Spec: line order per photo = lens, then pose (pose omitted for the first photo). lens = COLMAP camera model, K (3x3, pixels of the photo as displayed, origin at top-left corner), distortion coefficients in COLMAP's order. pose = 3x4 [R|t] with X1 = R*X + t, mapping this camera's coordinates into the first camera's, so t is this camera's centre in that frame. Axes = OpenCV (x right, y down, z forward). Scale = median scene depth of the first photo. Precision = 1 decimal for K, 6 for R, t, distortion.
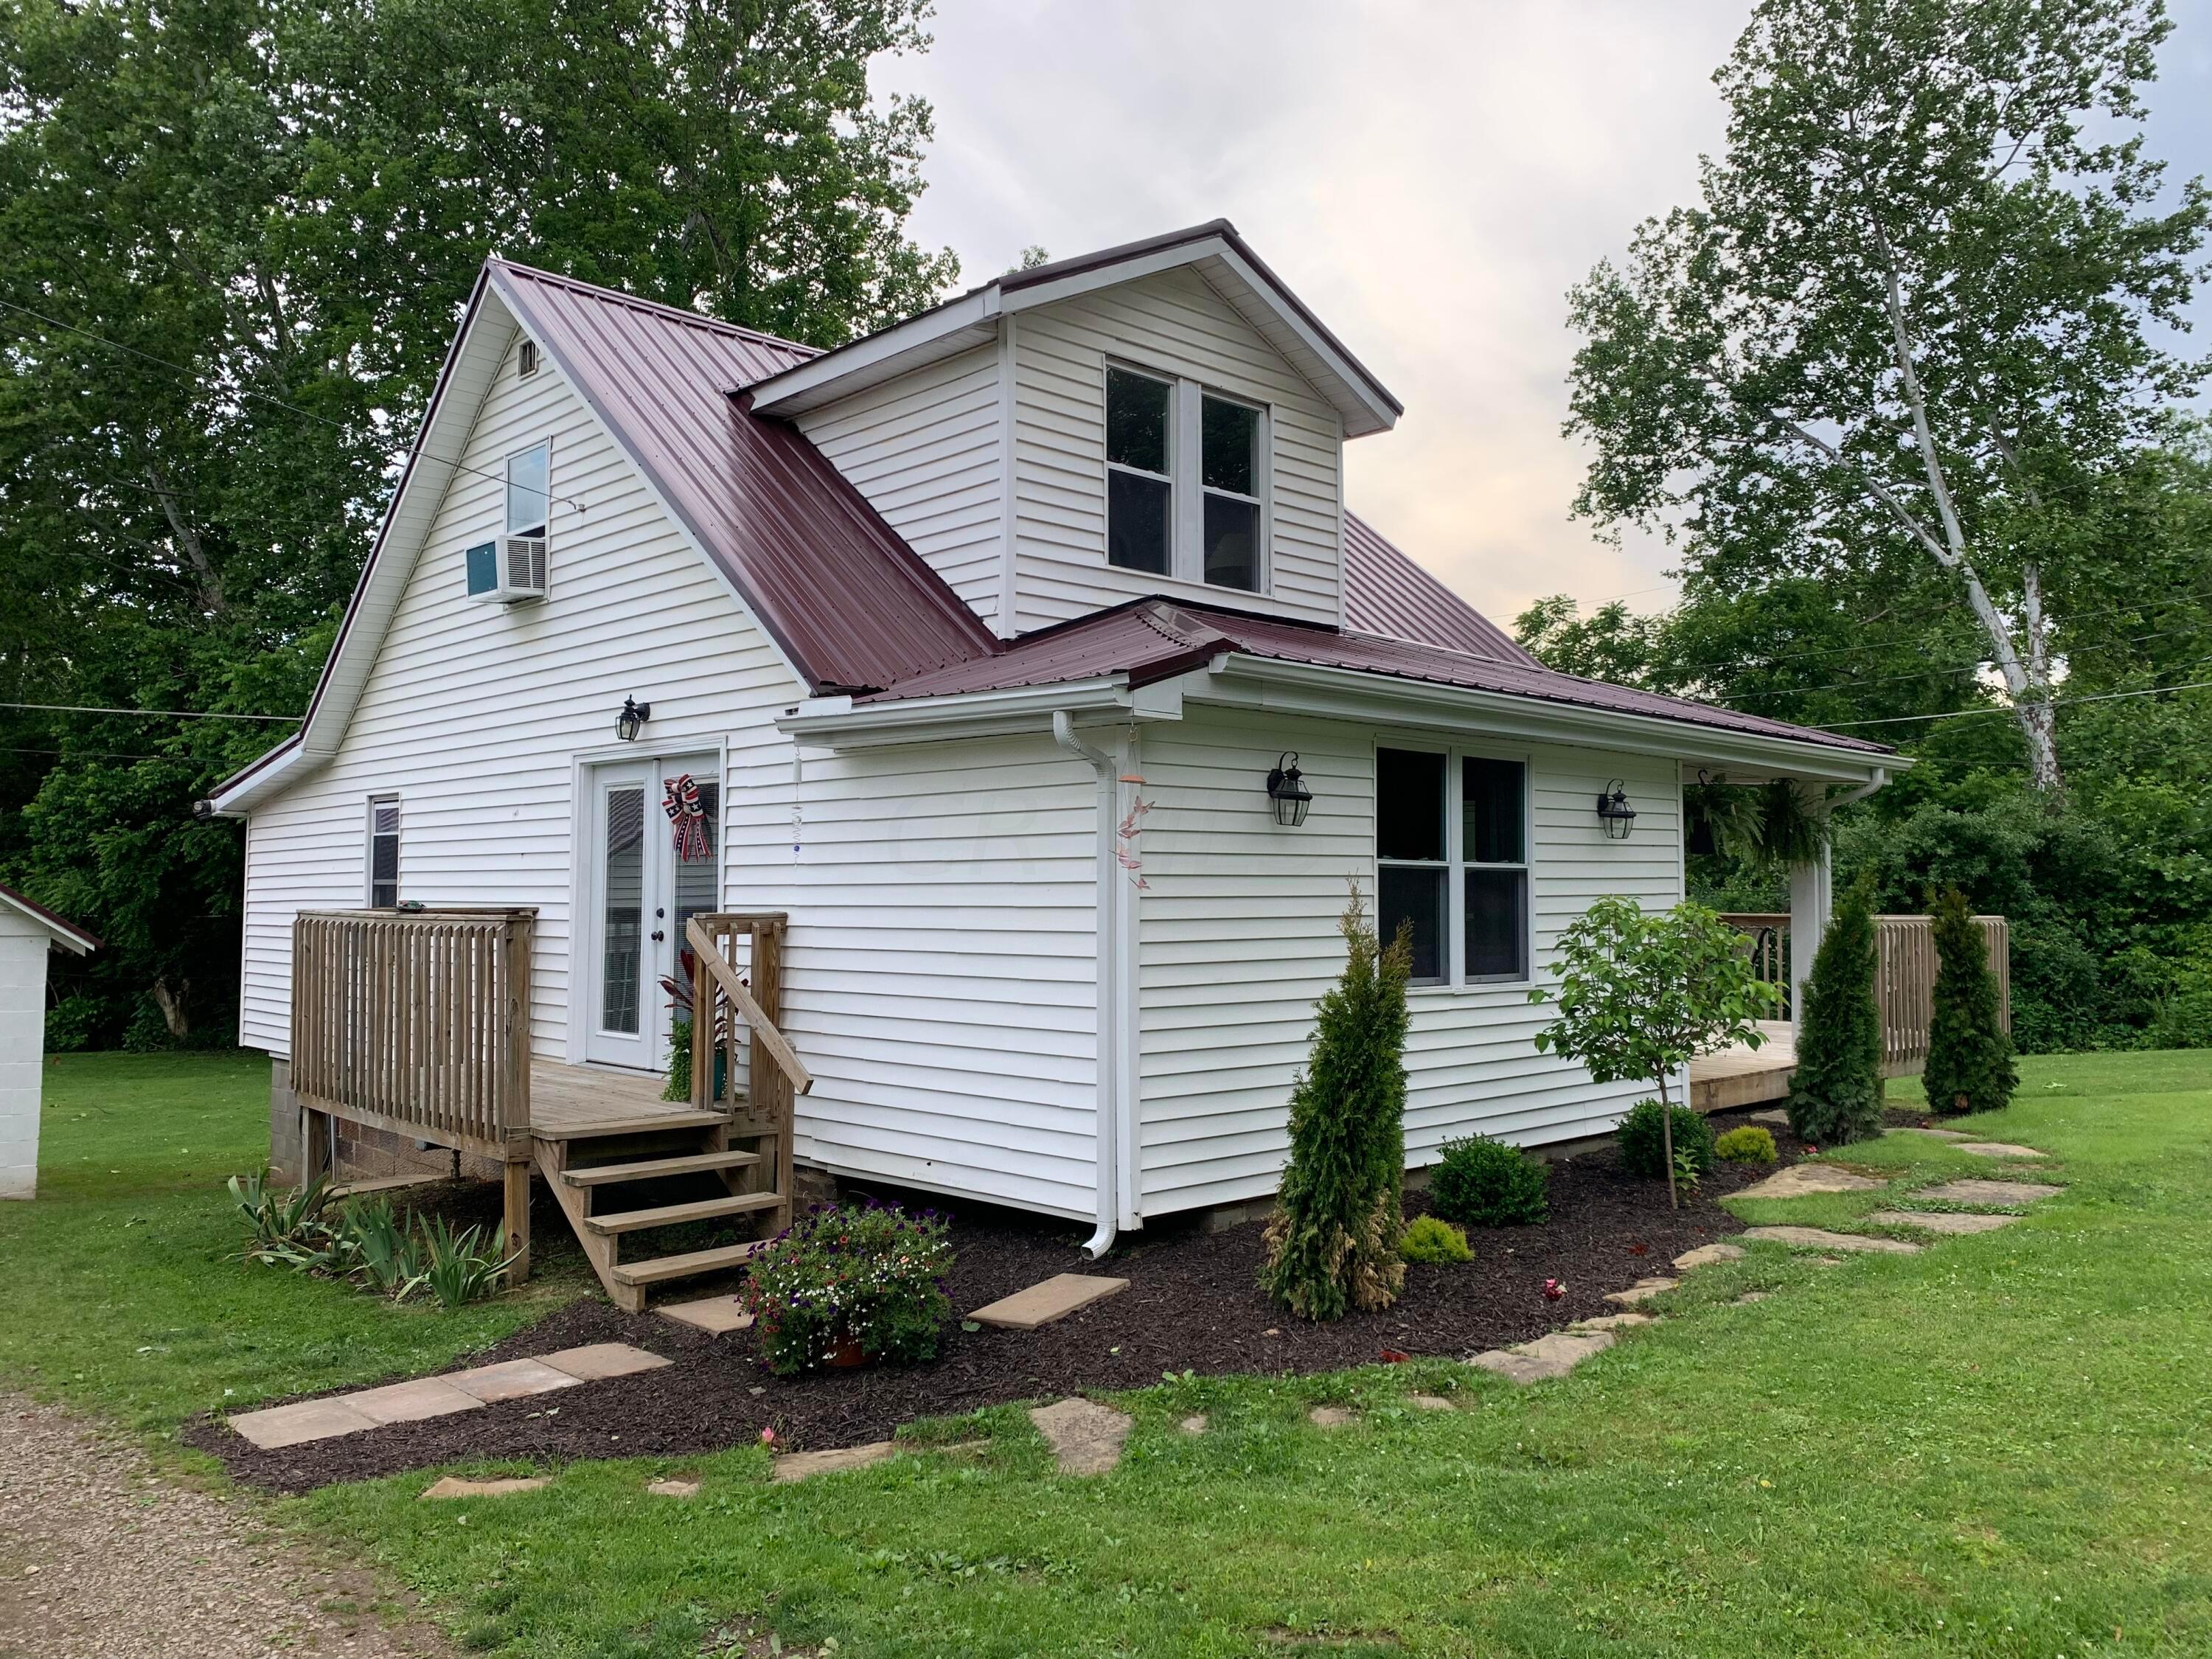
lens RADIAL K [[1683.0, 0, 1080.9], [0, 1683.0, 836.2], [0, 0, 1]] dist [0.067064, -0.111727]
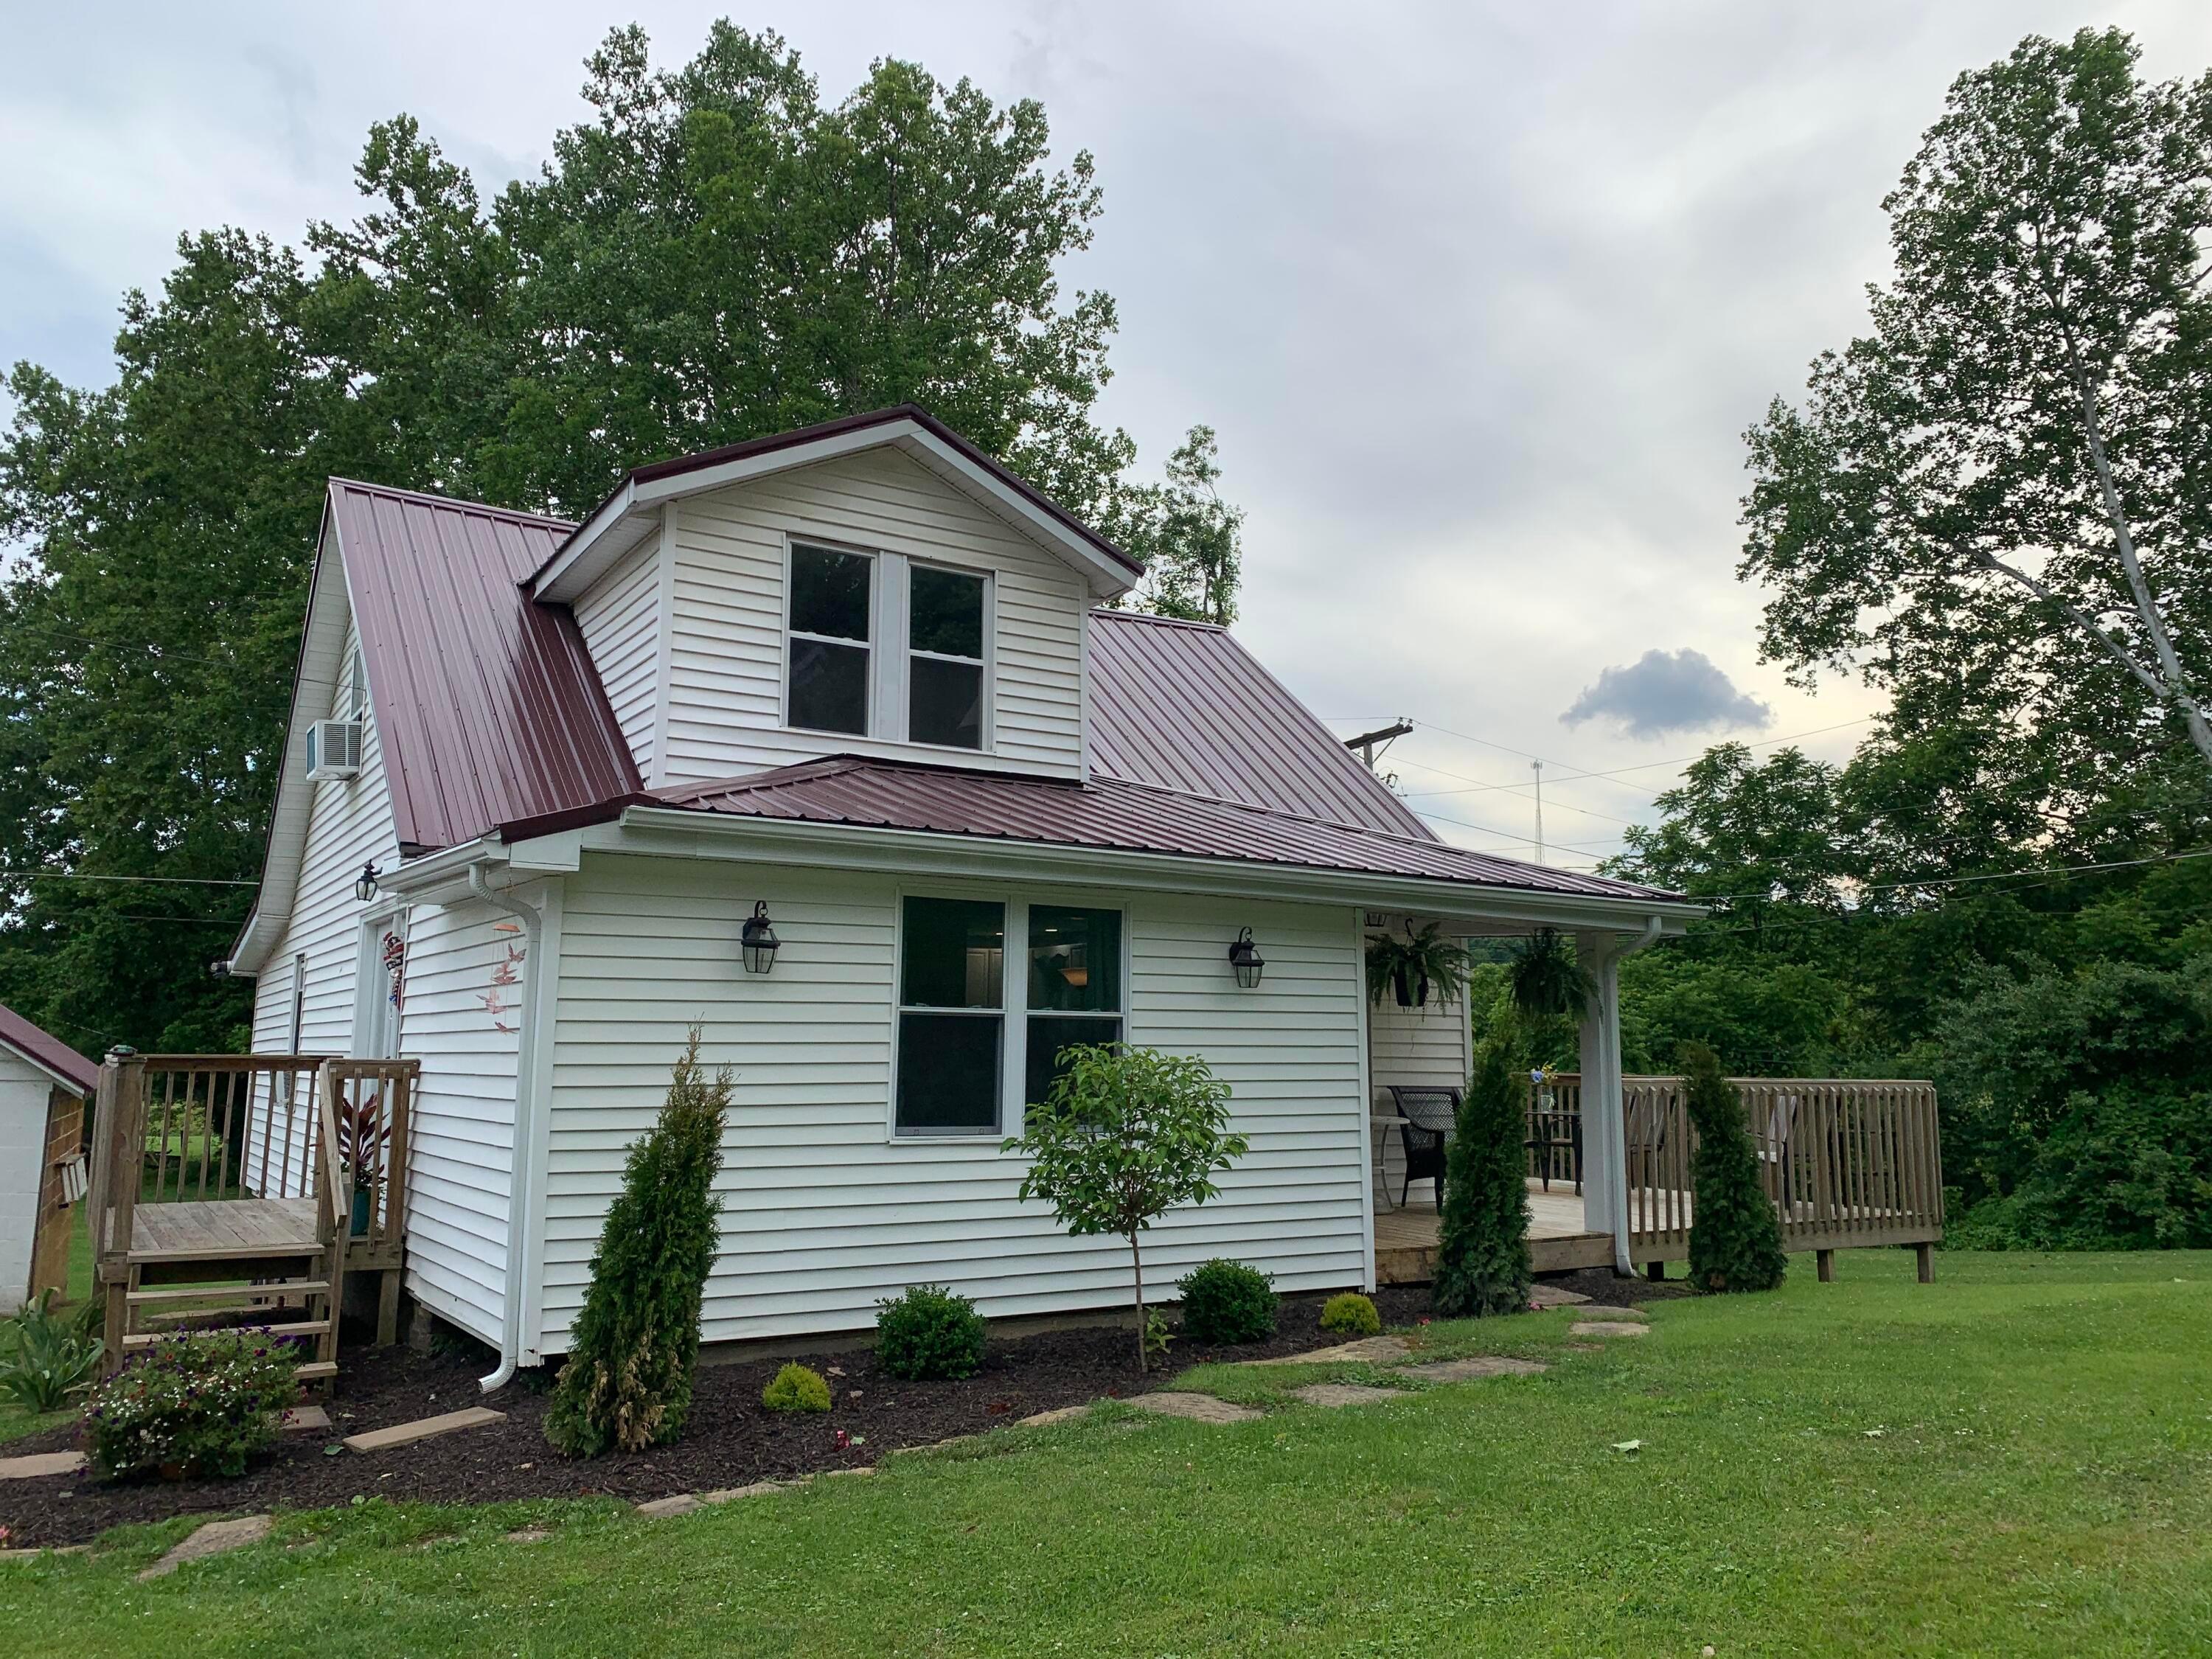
lens RADIAL K [[1683.0, 0, 1080.9], [0, 1683.0, 836.2], [0, 0, 1]] dist [0.067064, -0.111727]
pose [[0.978962, -0.019436, -0.203114, 0.149469], [-0.000519, 0.995213, -0.097732, 0.003212], [0.204042, 0.095781, 0.974265, 0.007601]]
